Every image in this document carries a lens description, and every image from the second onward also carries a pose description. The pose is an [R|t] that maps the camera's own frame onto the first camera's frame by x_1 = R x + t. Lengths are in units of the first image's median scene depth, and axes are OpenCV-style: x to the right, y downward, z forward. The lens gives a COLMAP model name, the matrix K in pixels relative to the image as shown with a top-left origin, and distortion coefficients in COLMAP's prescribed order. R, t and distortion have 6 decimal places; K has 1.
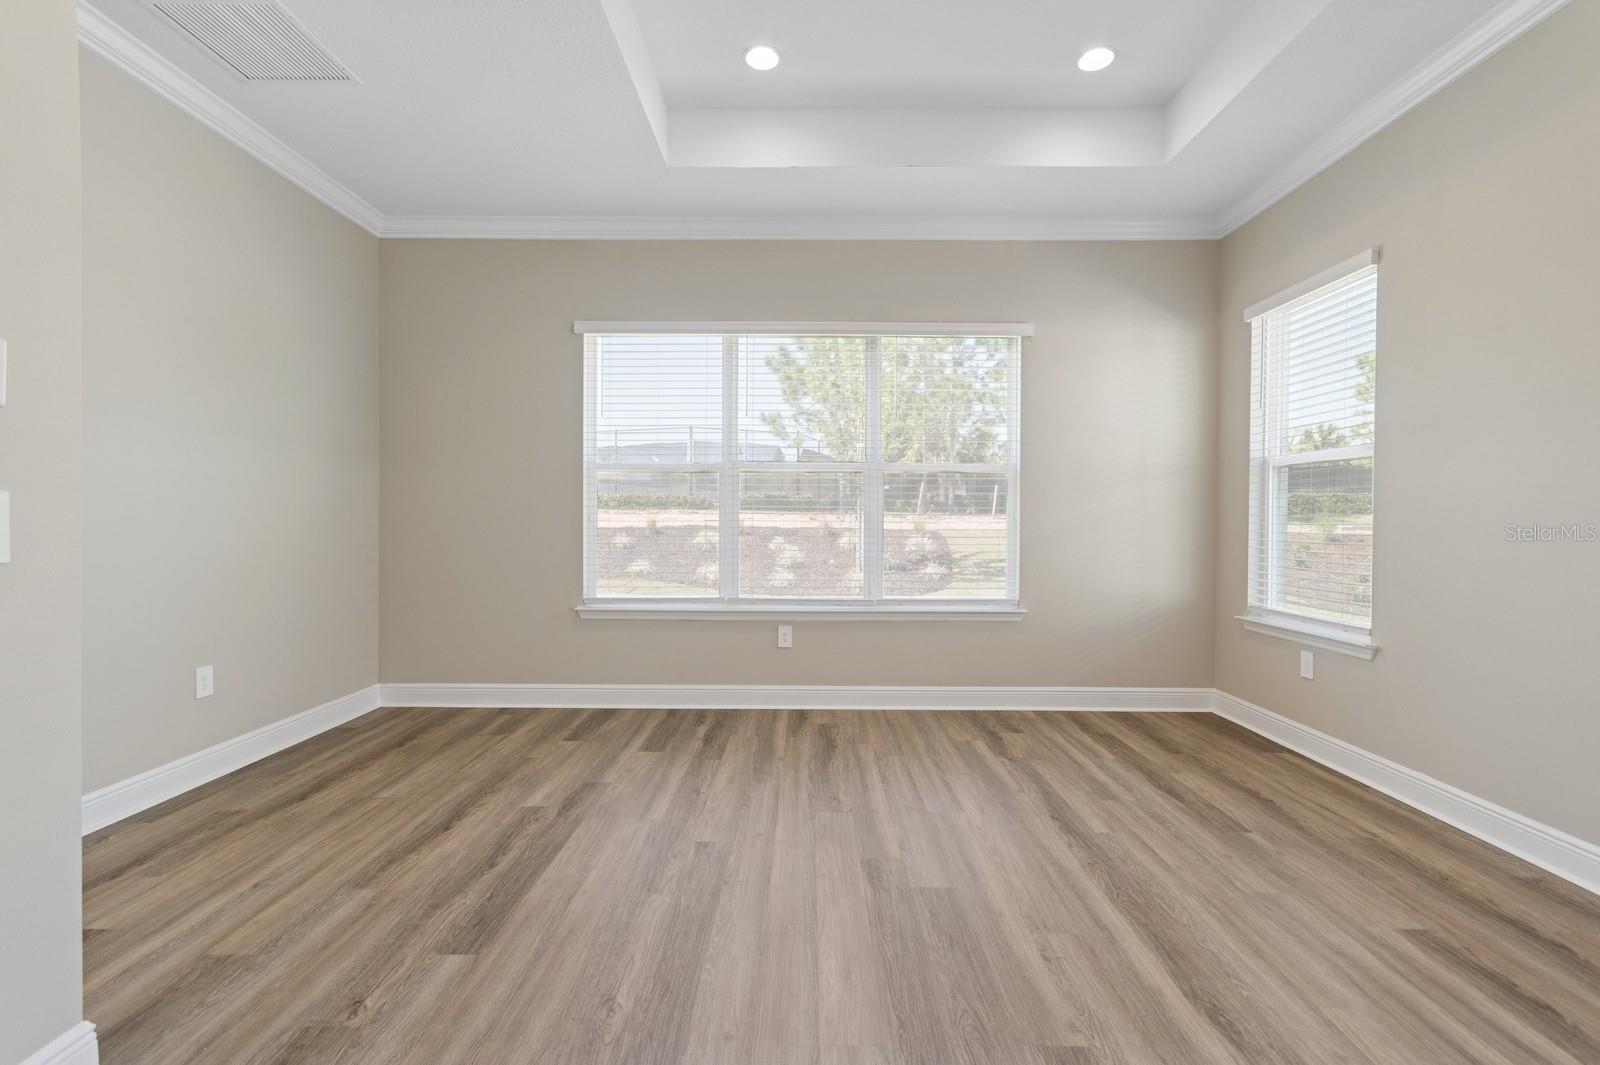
lens RADIAL K [[696.8, 0, 800.0], [0, 696.8, 532.5], [0, 0, 1]] dist [0.000848, 0.000297]
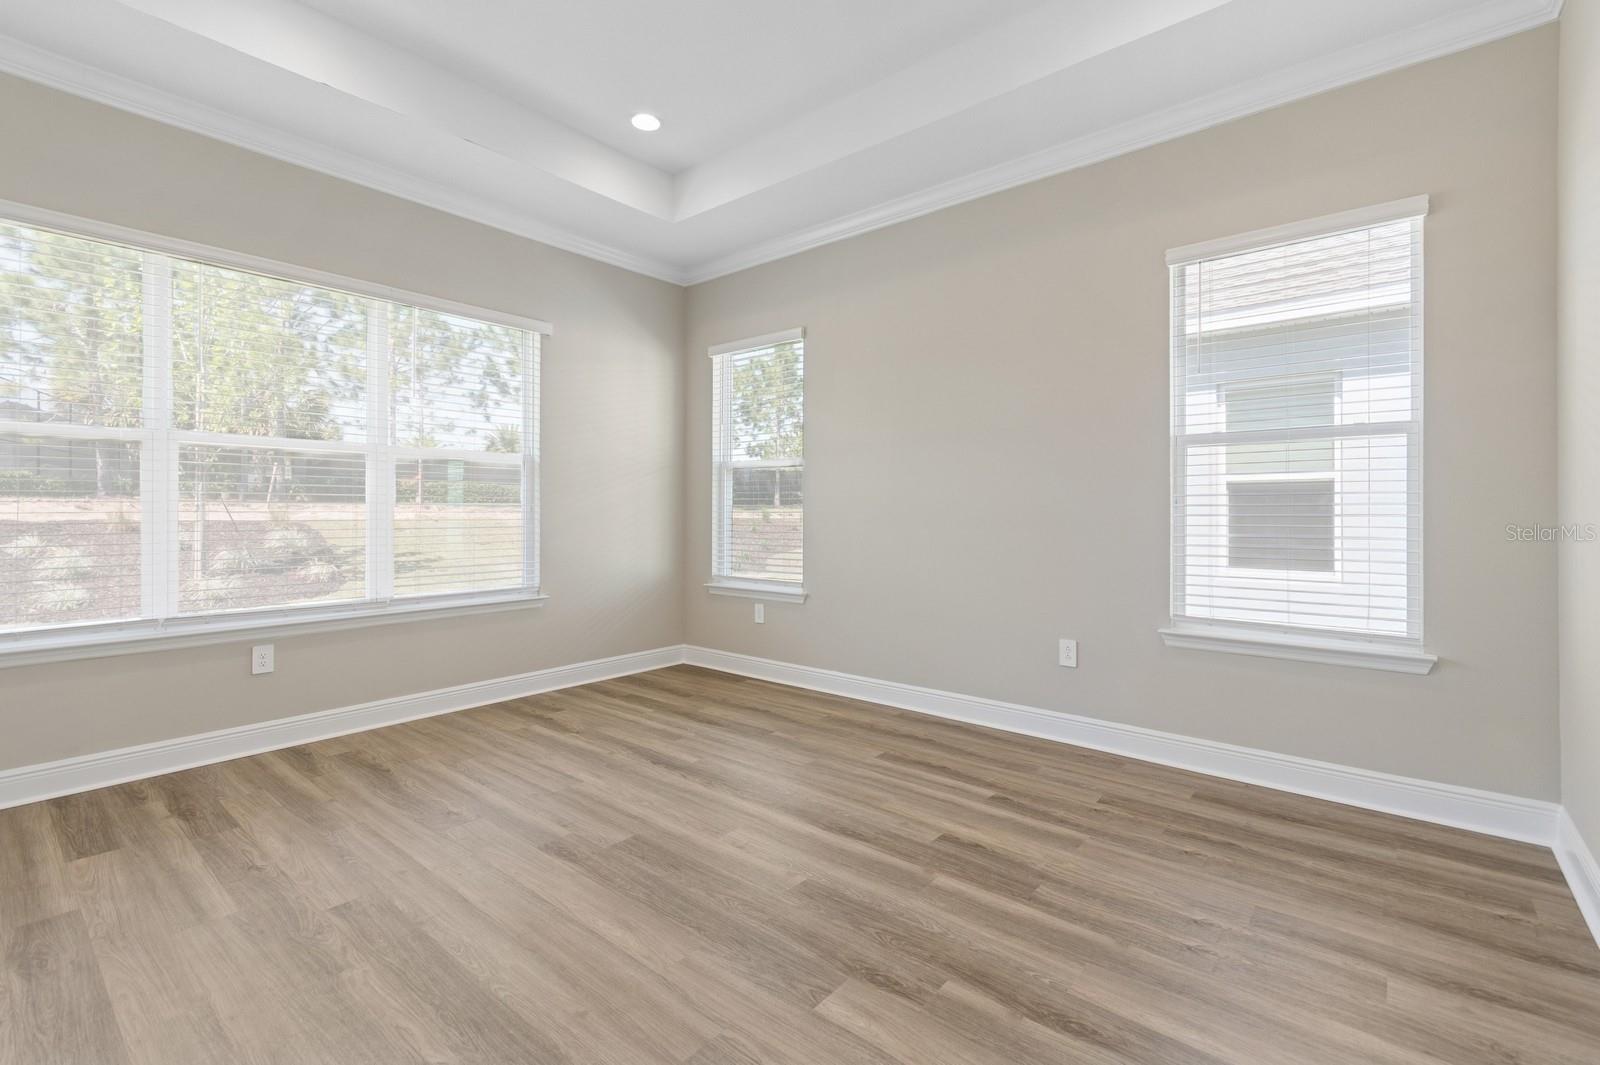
lens RADIAL K [[709.3, 0, 803.4], [0, 709.3, 511.4], [0, 0, 1]] dist [0.003742, 0.000333]
pose [[0.633338, -0.003319, 0.773868, -0.301221], [0.014488, 0.999866, -0.007568, -0.001426], [-0.773740, 0.016005, 0.633301, 0.031687]]
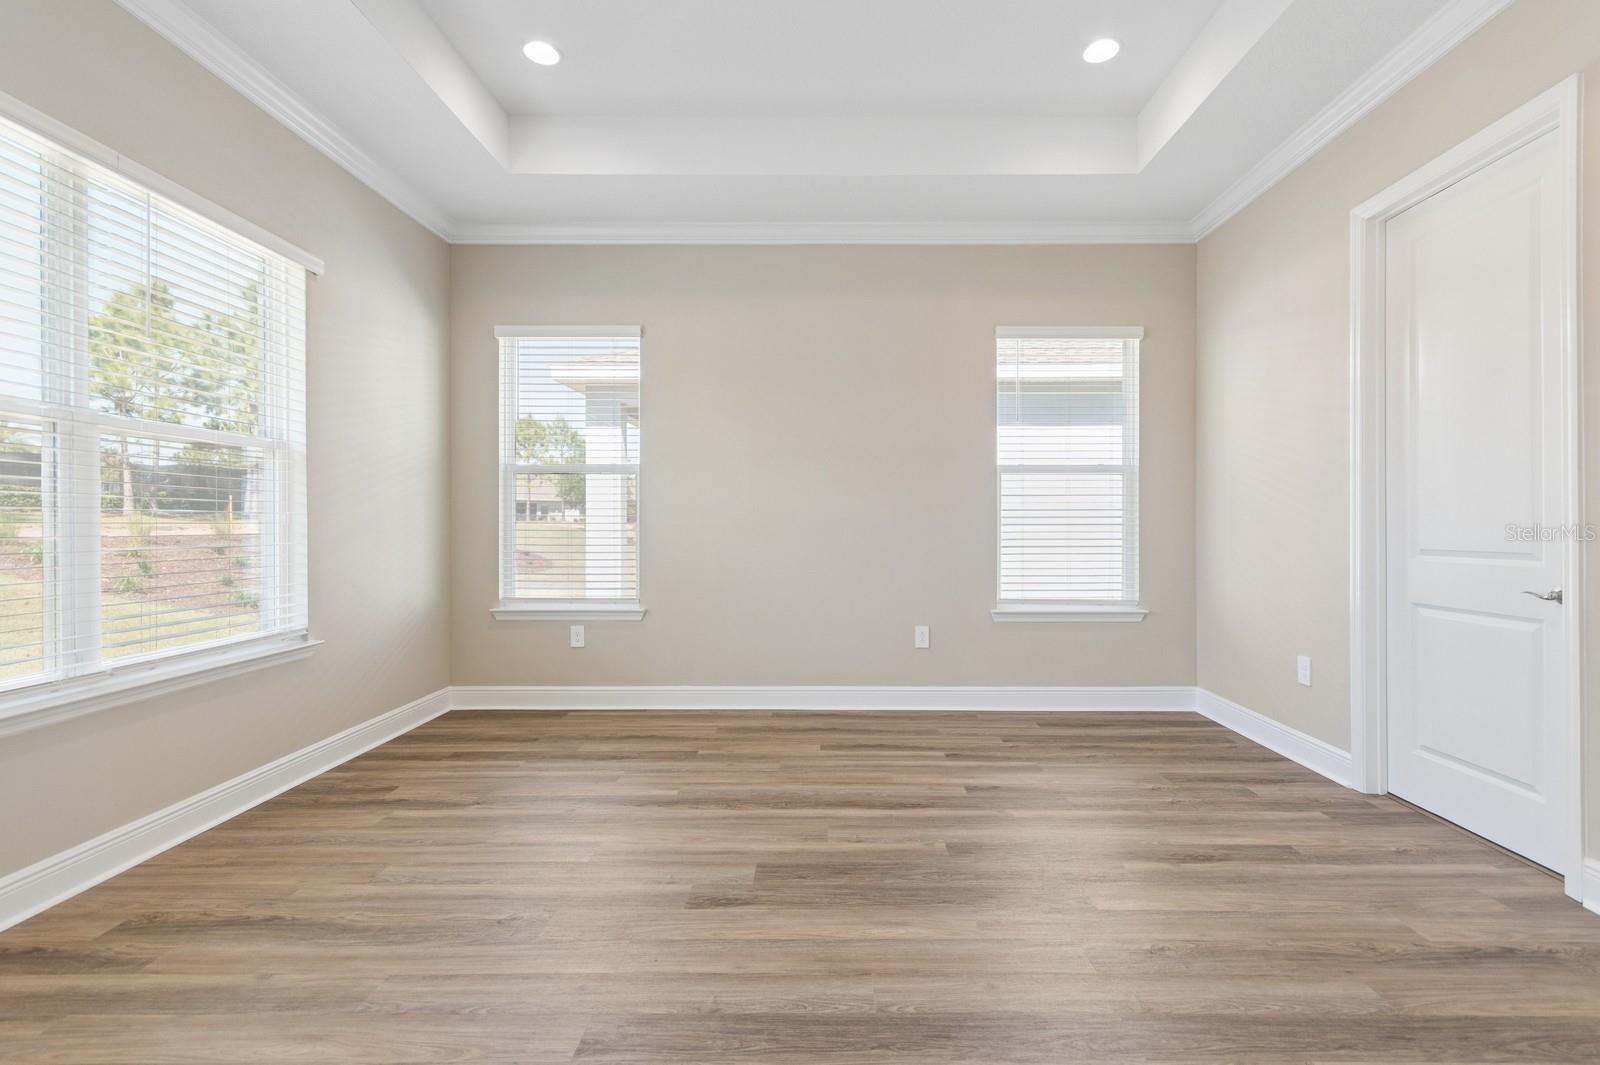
lens RADIAL K [[714.5, 0, 832.5], [0, 714.5, 530.9], [0, 0, 1]] dist [0.001452, 0.000124]
pose [[-0.006751, -0.016725, 0.999837, -0.526461], [0.016648, 0.999720, 0.016835, -0.011814], [-0.999839, 0.016759, -0.006470, 0.531953]]
